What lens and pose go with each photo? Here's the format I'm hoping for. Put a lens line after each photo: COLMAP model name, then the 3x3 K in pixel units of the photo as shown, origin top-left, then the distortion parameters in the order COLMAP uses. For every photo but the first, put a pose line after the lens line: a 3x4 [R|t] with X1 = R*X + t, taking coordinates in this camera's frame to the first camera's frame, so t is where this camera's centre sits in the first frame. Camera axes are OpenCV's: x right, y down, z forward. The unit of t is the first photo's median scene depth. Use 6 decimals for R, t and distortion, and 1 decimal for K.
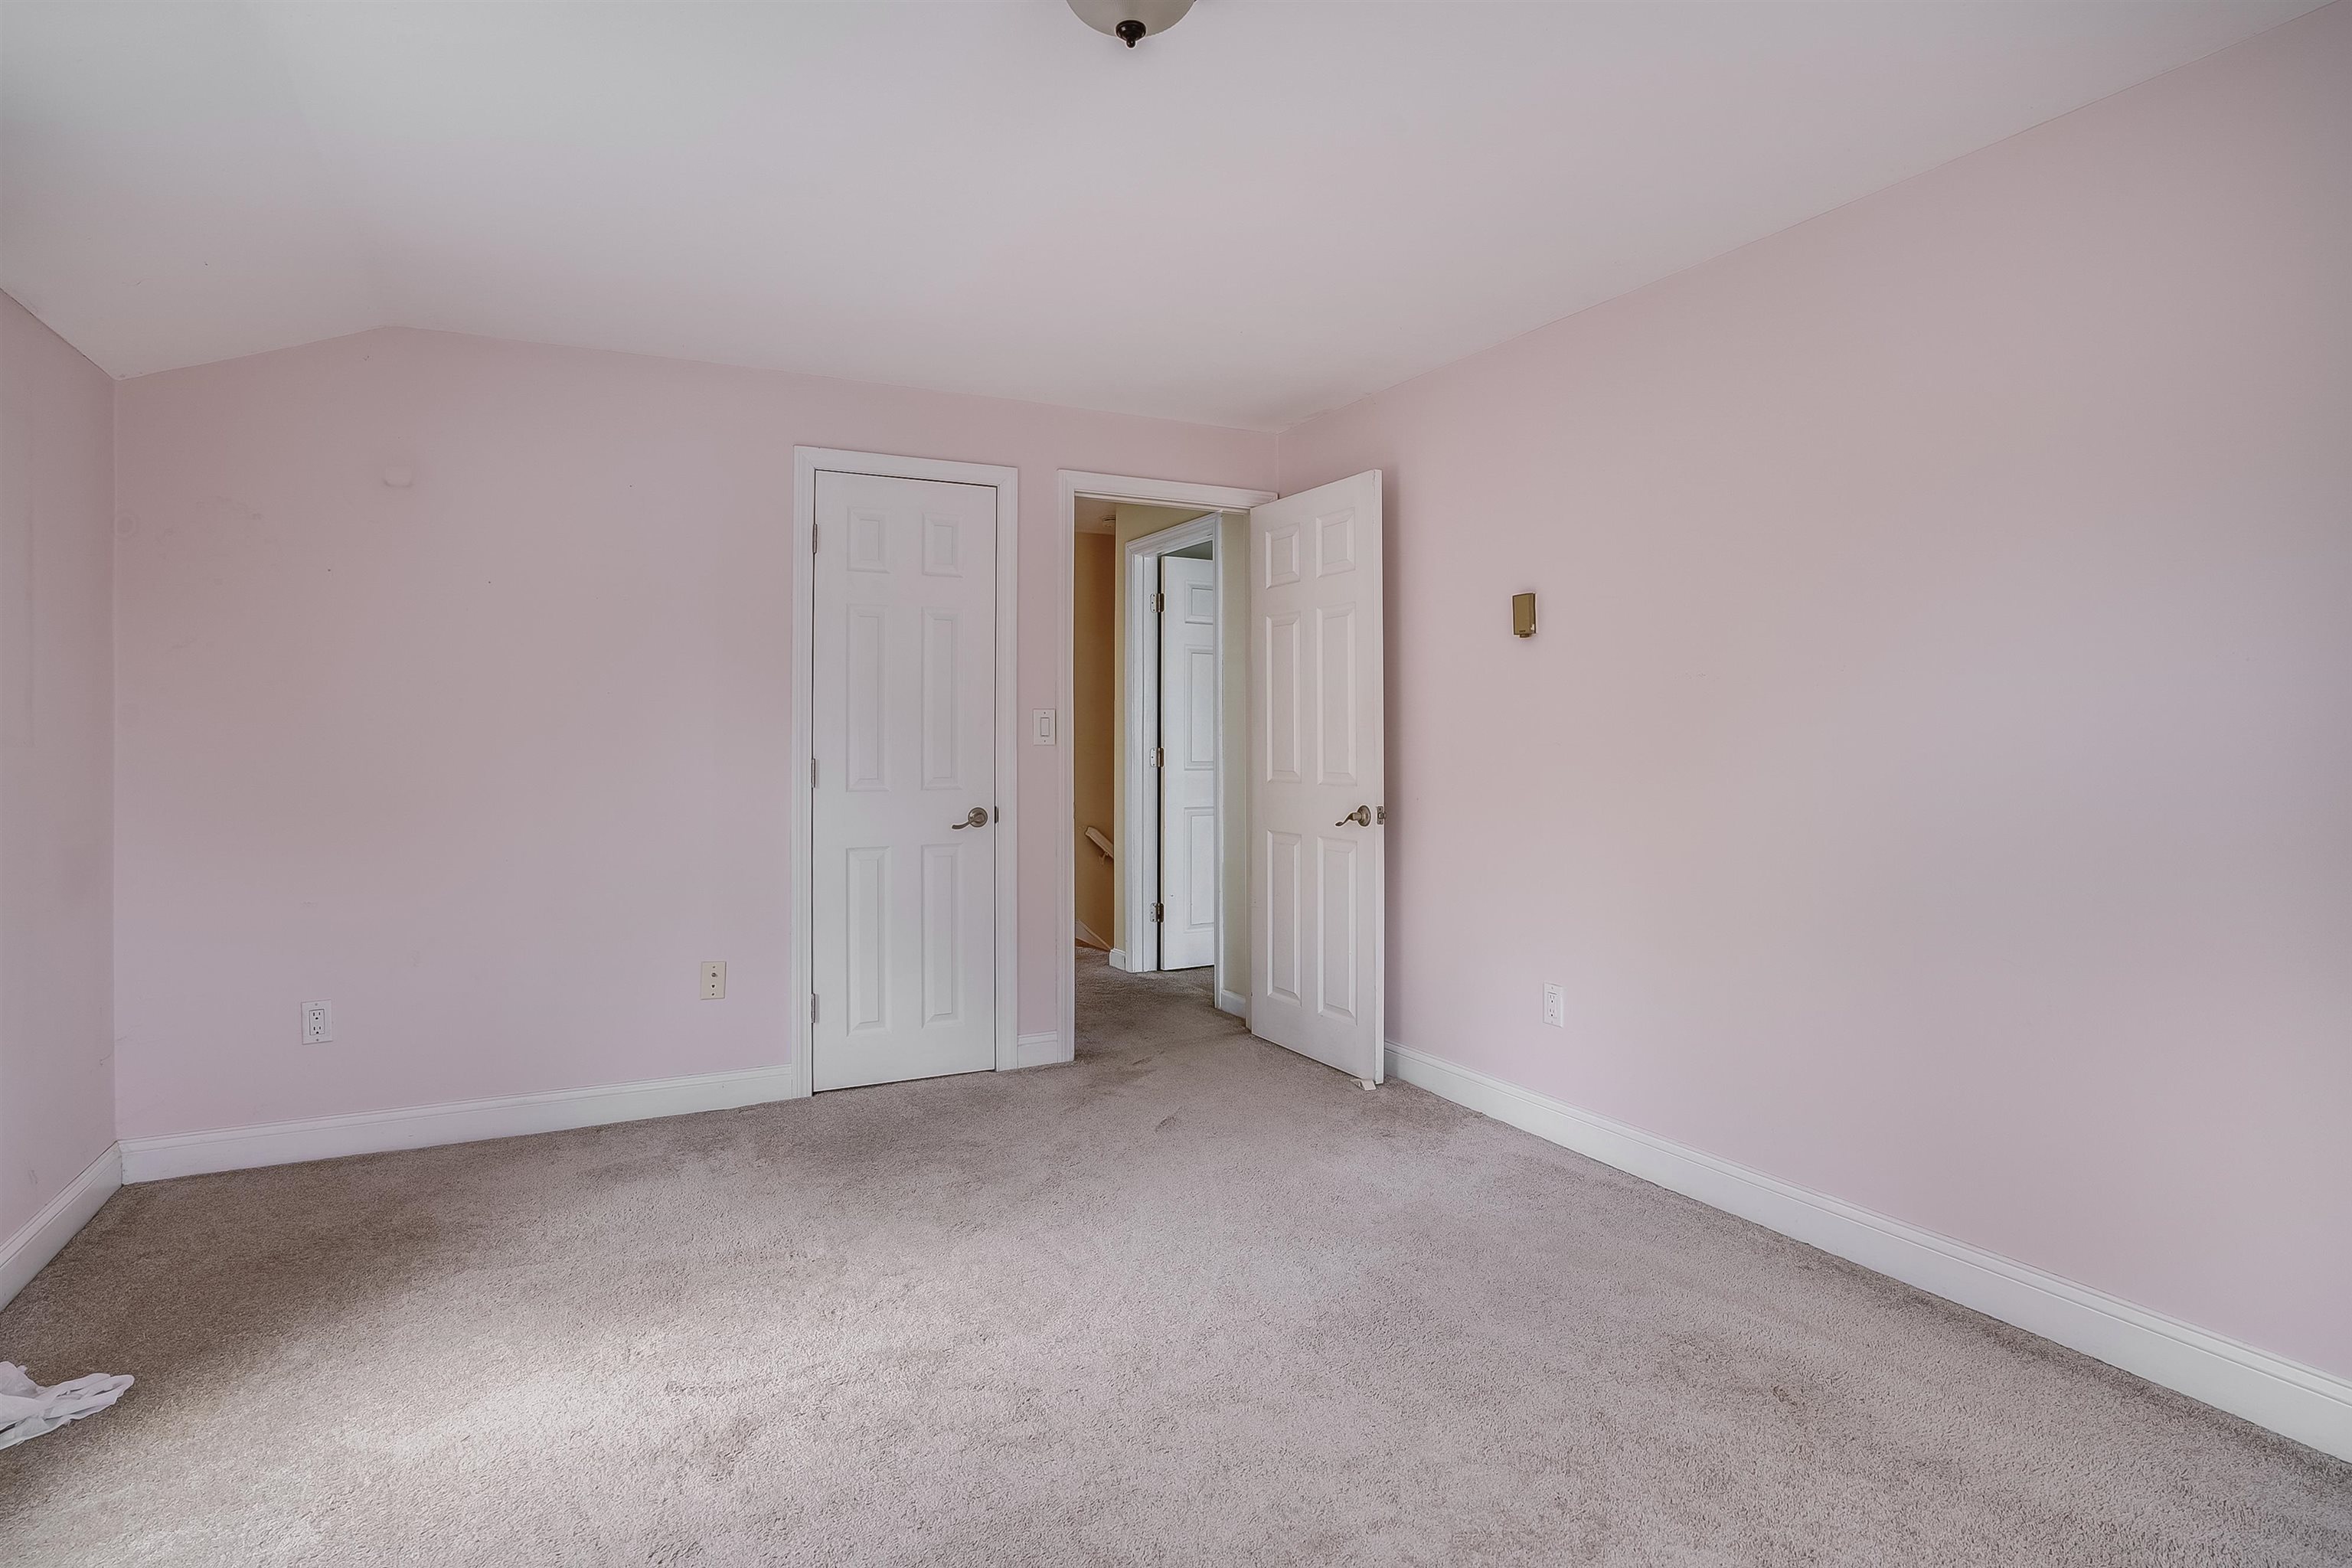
lens RADIAL K [[1222.6, 0, 1181.0], [0, 1222.6, 745.0], [0, 0, 1]] dist [-0.050506, 0.029406]
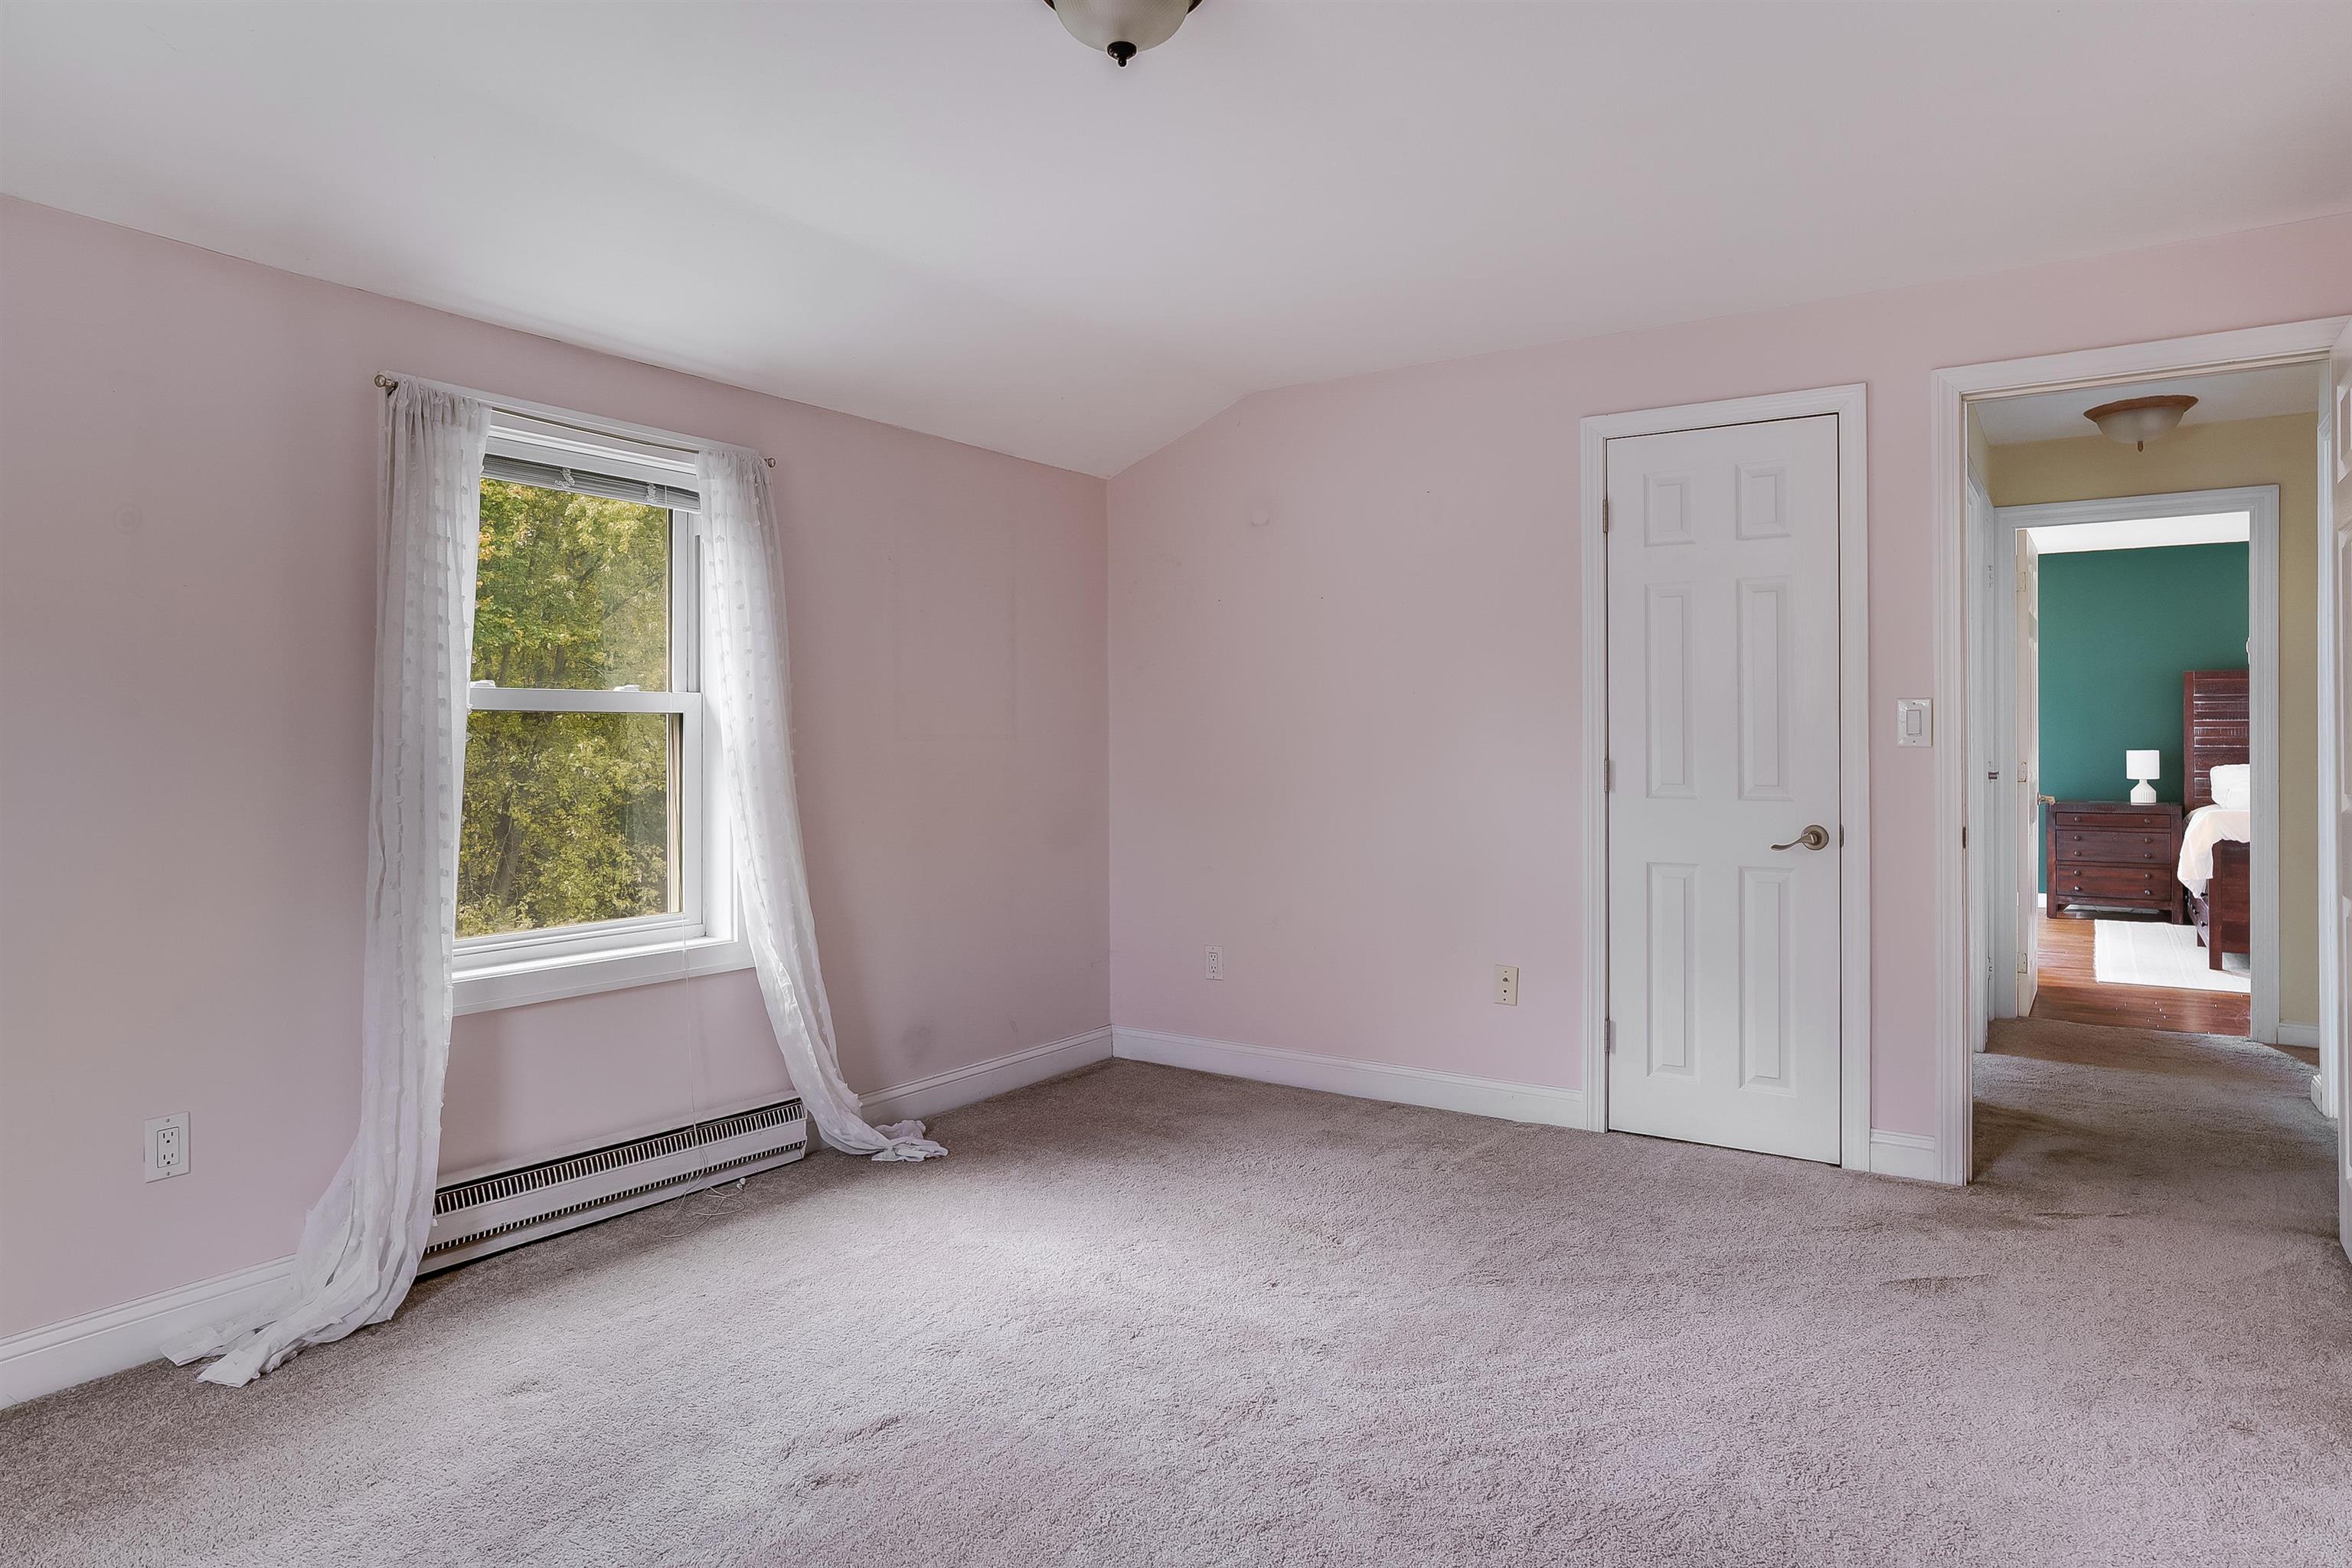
lens RADIAL K [[1458.3, 0, 1175.7], [0, 1458.3, 746.2], [0, 0, 1]] dist [-0.030713, 0.038378]
pose [[0.467393, 0.009100, -0.884003, 0.516831], [-0.004296, 0.999959, 0.008023, -0.006072], [0.884039, 0.000048, 0.467413, 0.217252]]
